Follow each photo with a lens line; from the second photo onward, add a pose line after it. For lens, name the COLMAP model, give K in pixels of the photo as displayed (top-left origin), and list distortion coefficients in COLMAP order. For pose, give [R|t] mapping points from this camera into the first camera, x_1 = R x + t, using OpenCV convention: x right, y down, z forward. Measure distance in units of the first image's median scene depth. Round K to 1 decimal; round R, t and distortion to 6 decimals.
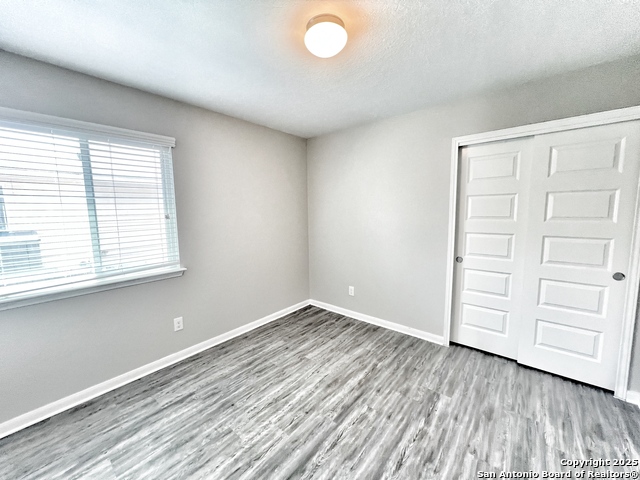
lens RADIAL K [[256.8, 0, 318.5], [0, 256.8, 241.2], [0, 0, 1]] dist [-0.002638, -0.000131]
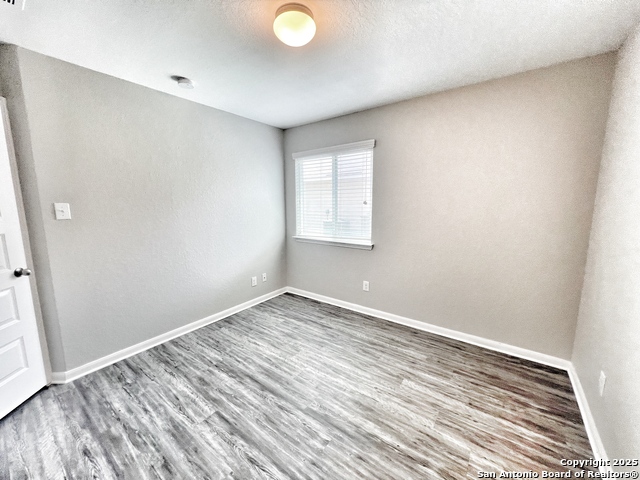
lens RADIAL K [[256.8, 0, 321.1], [0, 256.8, 243.1], [0, 0, 1]] dist [-0.002638, -0.000131]
pose [[0.061646, 0.176556, -0.982358, 0.730968], [-0.116688, 0.978756, 0.168586, -0.089119], [0.991254, 0.104236, 0.080938, 0.696534]]
